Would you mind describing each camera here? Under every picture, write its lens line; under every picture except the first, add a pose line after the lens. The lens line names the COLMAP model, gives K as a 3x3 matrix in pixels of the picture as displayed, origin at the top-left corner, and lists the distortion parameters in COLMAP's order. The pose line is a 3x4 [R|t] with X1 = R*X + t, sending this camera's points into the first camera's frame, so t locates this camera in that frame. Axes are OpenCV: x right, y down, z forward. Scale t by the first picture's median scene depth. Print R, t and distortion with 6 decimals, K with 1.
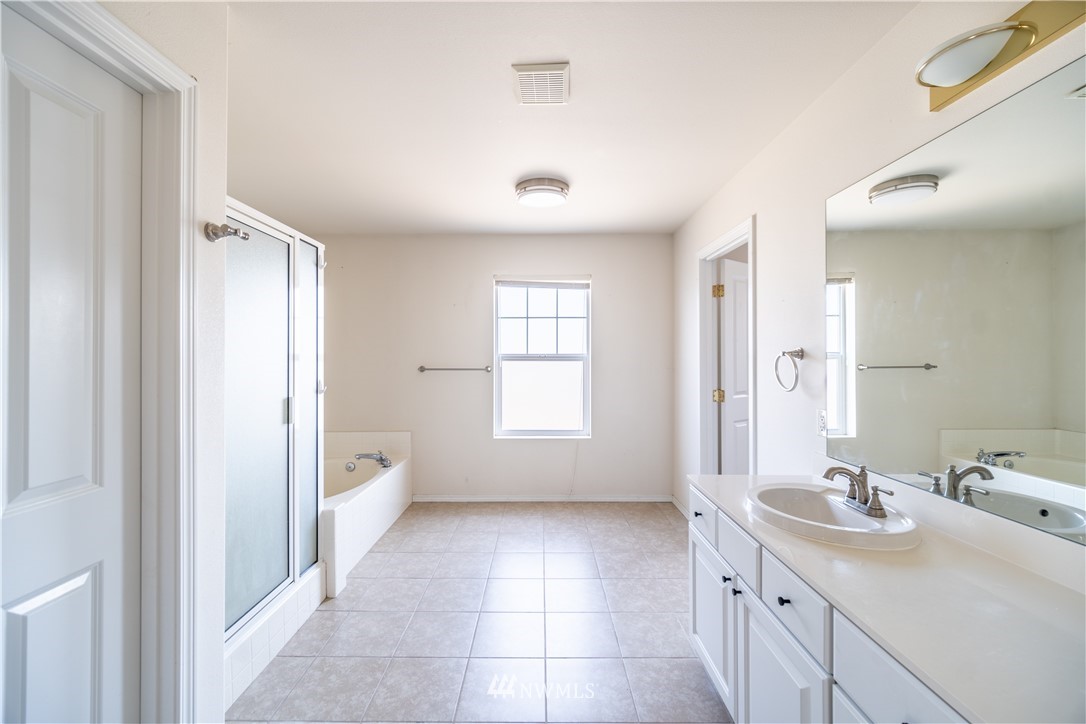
lens RADIAL K [[438.3, 0, 546.7], [0, 438.3, 356.8], [0, 0, 1]] dist [-0.000314, -0.000223]
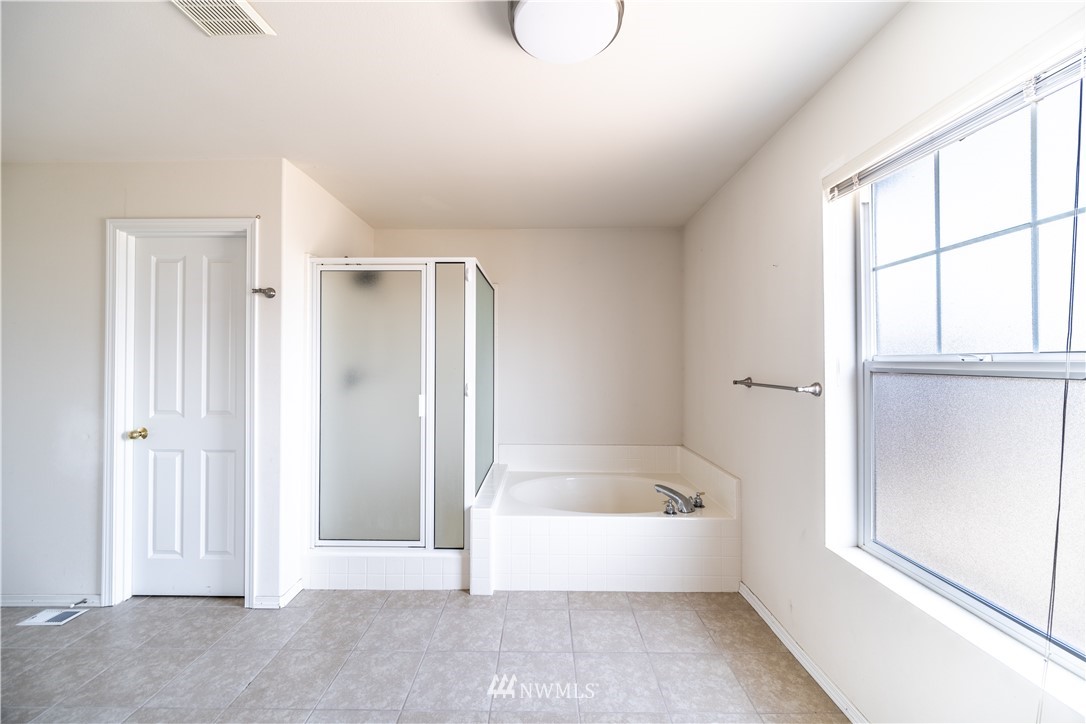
lens RADIAL K [[438.3, 0, 541.1], [0, 438.3, 357.6], [0, 0, 1]] dist [-0.000314, -0.000223]
pose [[-0.036063, -0.008528, -0.999313, 0.451484], [0.000710, 0.999963, -0.008559, -0.002385], [0.999349, -0.001019, -0.036055, 0.983094]]
